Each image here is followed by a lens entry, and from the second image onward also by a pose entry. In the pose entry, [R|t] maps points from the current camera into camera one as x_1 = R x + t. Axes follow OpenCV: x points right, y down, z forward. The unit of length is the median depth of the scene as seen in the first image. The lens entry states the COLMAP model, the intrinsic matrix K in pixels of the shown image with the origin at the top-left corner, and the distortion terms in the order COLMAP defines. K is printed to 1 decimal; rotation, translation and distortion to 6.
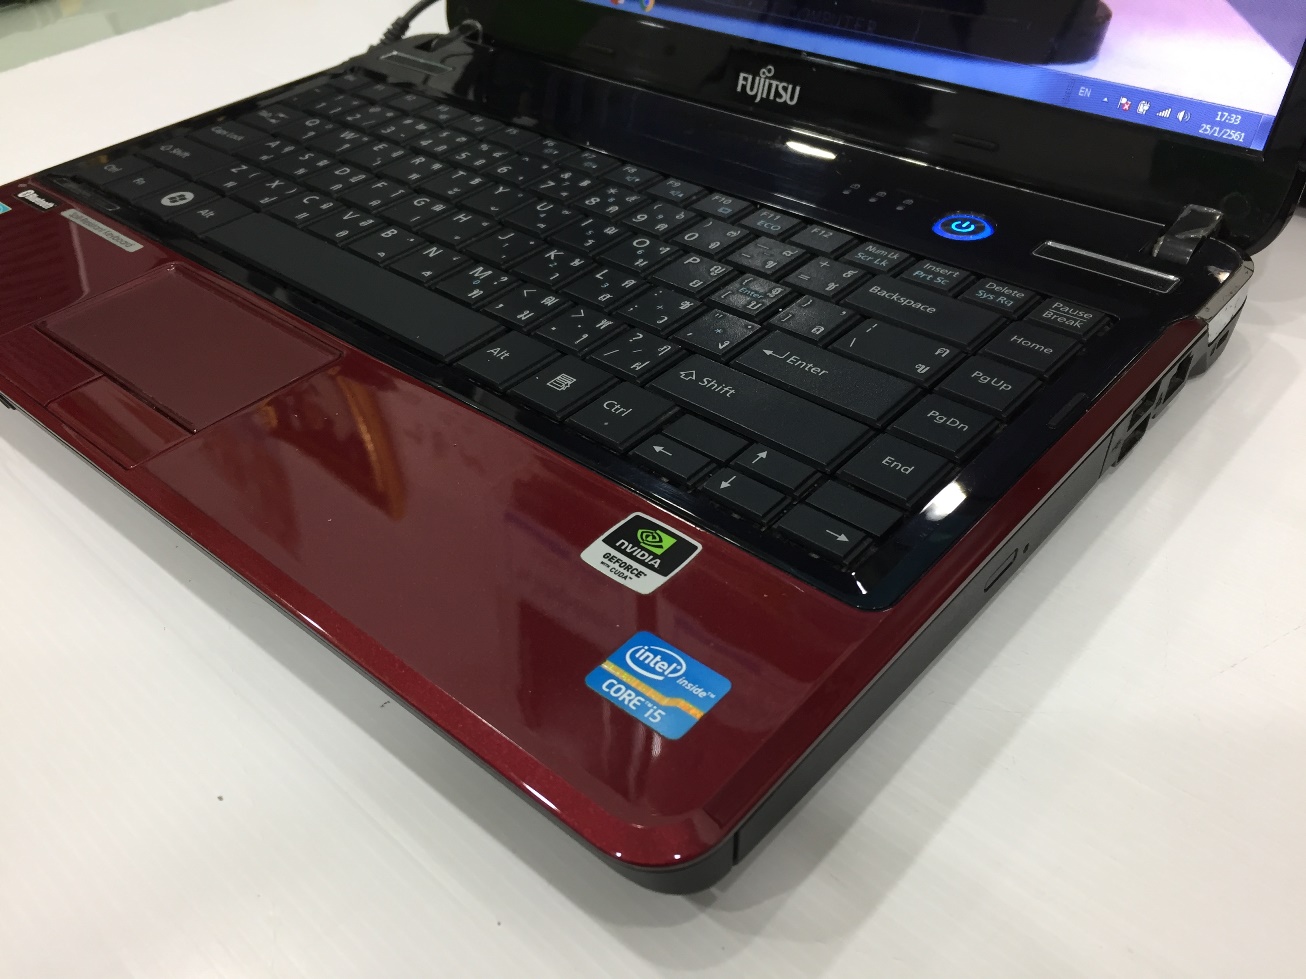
lens RADIAL K [[1145.9, 0, 653.0], [0, 1145.9, 489.5], [0, 0, 1]] dist [0.098040, -0.190811]
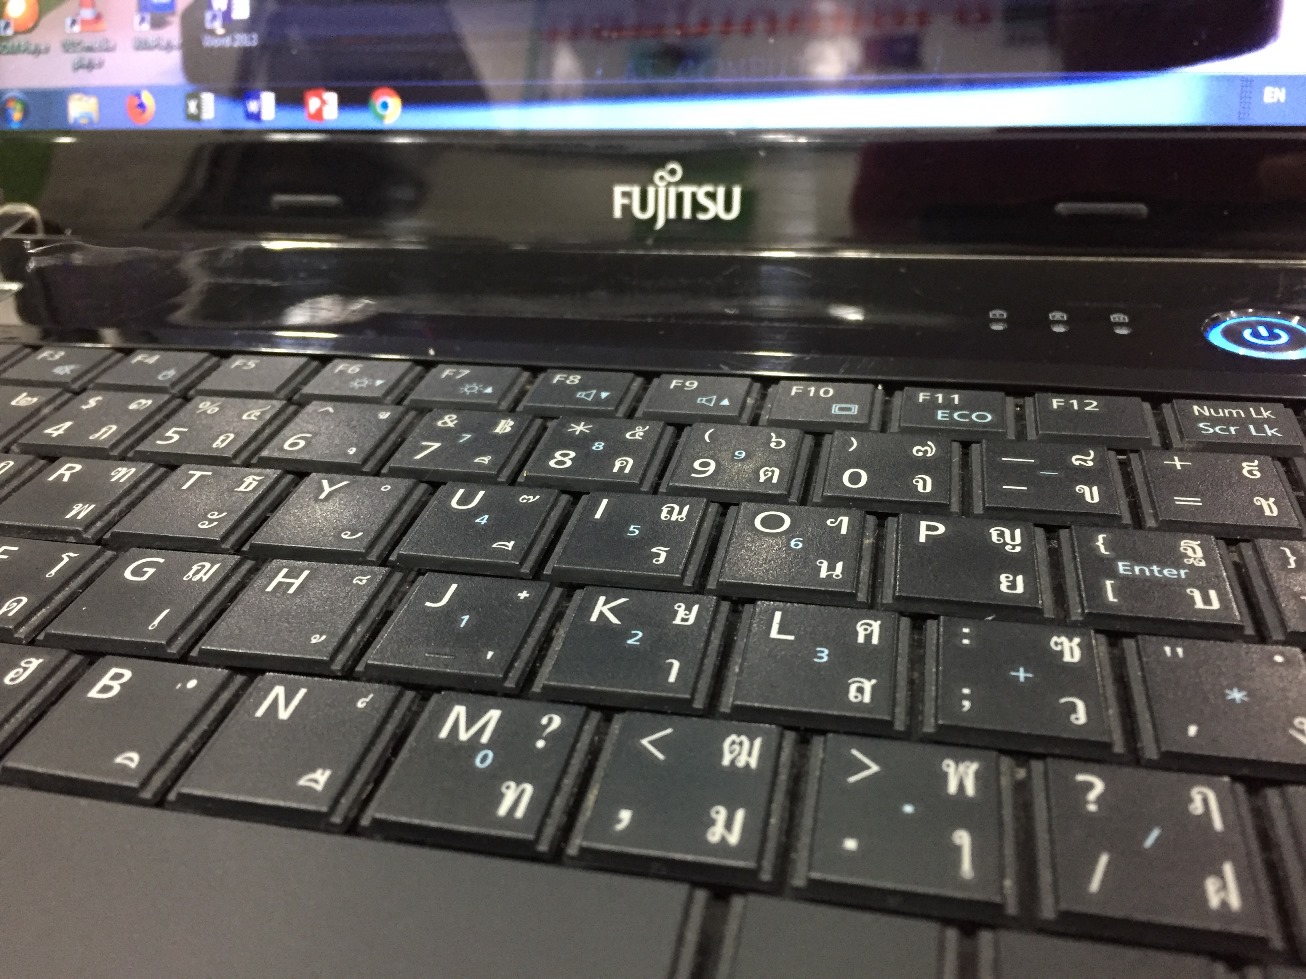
lens RADIAL K [[1145.9, 0, 653.0], [0, 1145.9, 489.5], [0, 0, 1]] dist [0.098040, -0.190811]
pose [[0.874562, -0.257045, 0.411181, -0.185057], [0.316028, 0.945264, -0.081256, -0.170181], [-0.367788, 0.201008, 0.907925, 0.518086]]
